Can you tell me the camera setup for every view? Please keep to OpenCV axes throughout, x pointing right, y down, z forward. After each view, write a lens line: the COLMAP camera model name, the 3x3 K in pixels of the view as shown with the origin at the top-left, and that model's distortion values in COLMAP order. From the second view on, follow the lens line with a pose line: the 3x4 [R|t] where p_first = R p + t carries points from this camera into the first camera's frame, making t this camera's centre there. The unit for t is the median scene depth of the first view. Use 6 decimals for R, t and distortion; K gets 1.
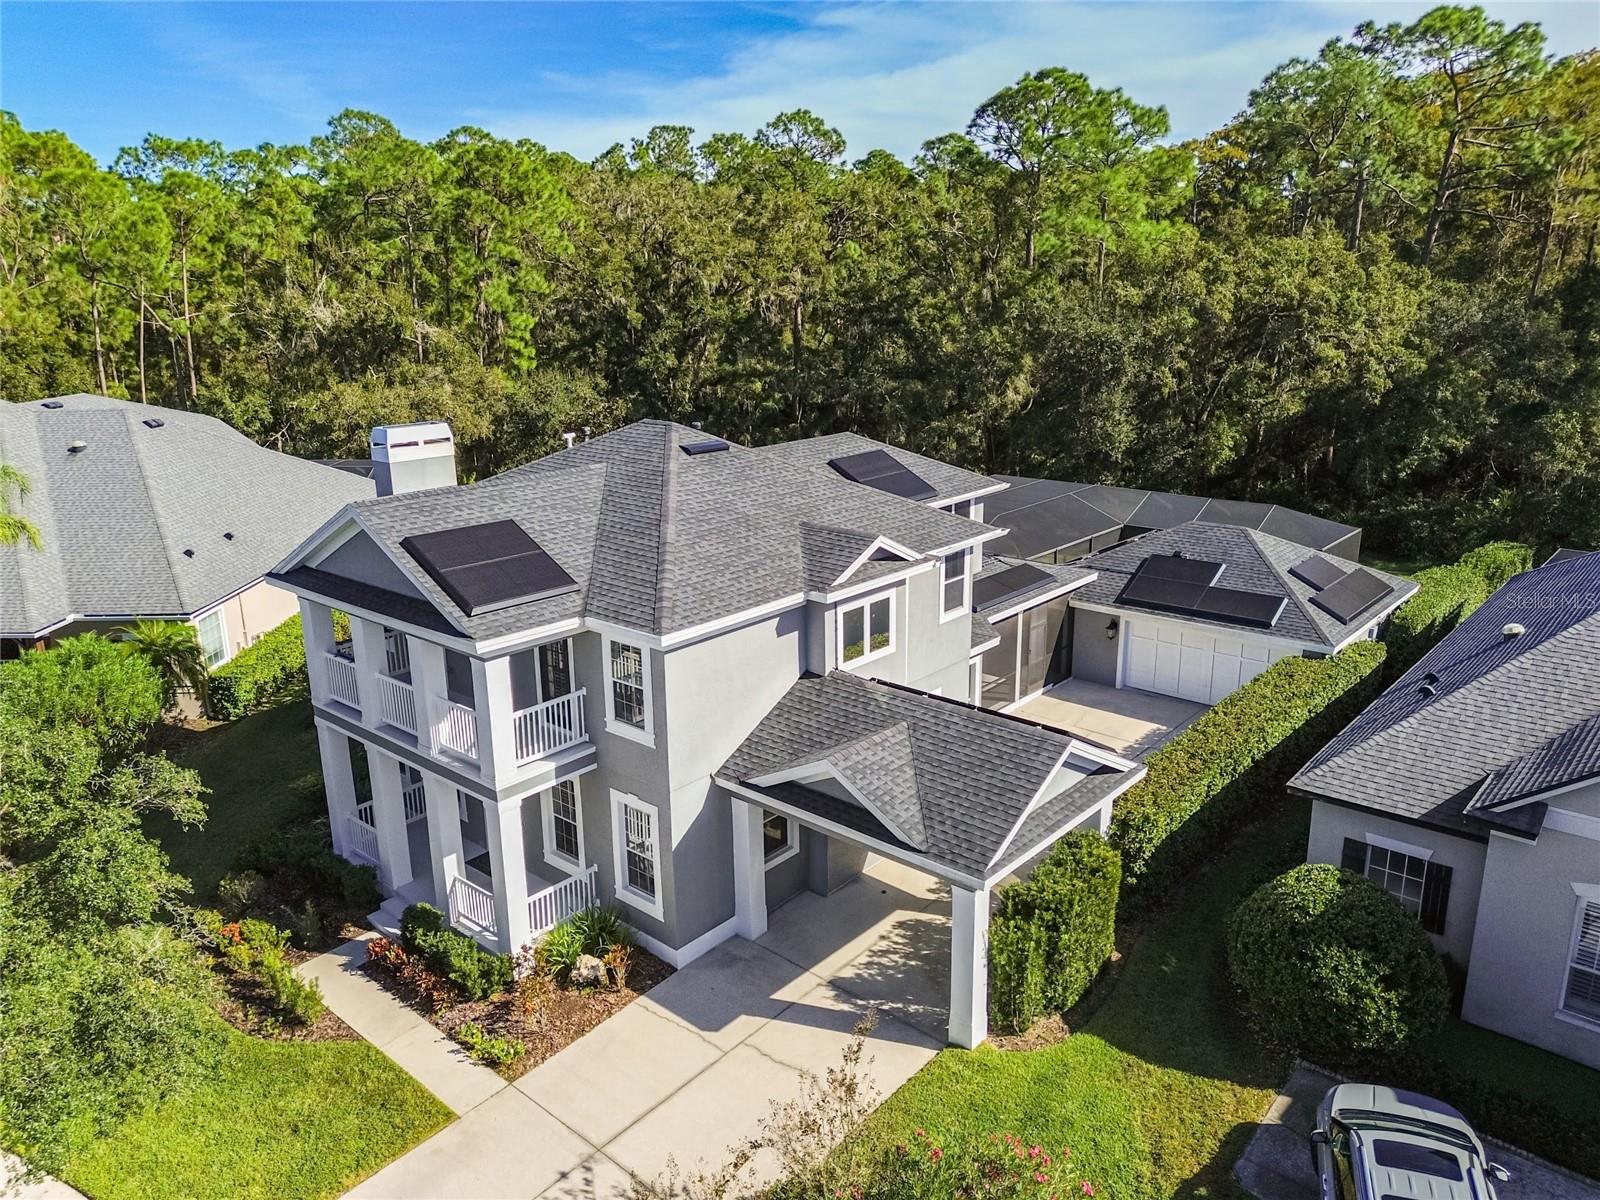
lens RADIAL K [[1121.2, 0, 800.0], [0, 1121.2, 600.0], [0, 0, 1]] dist [0.010769, 0.002172]
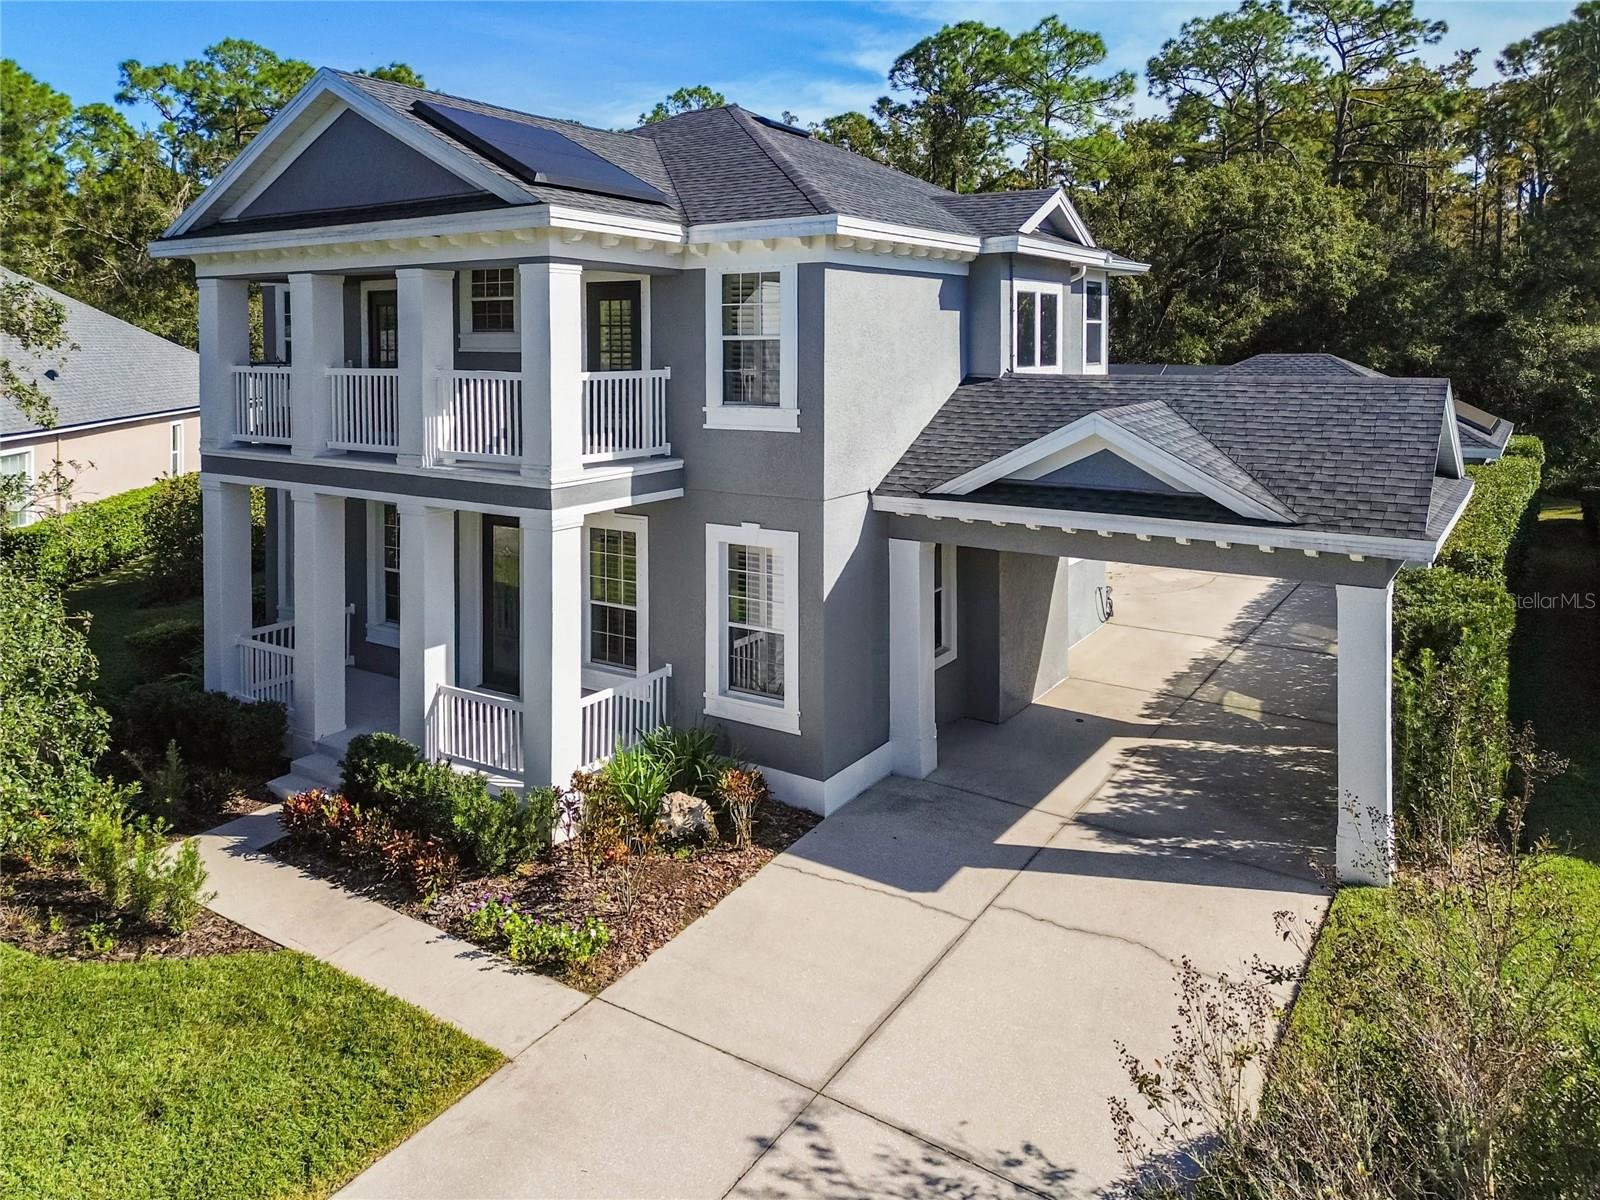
lens RADIAL K [[1130.3, 0, 801.0], [0, 1130.3, 350.9], [0, 0, 1]] dist [0.008565, 0.001759]
pose [[0.989927, 0.011610, 0.141100, -0.213479], [0.025984, 0.964803, -0.261688, 0.249915], [-0.139172, 0.262718, 0.954783, 0.360433]]
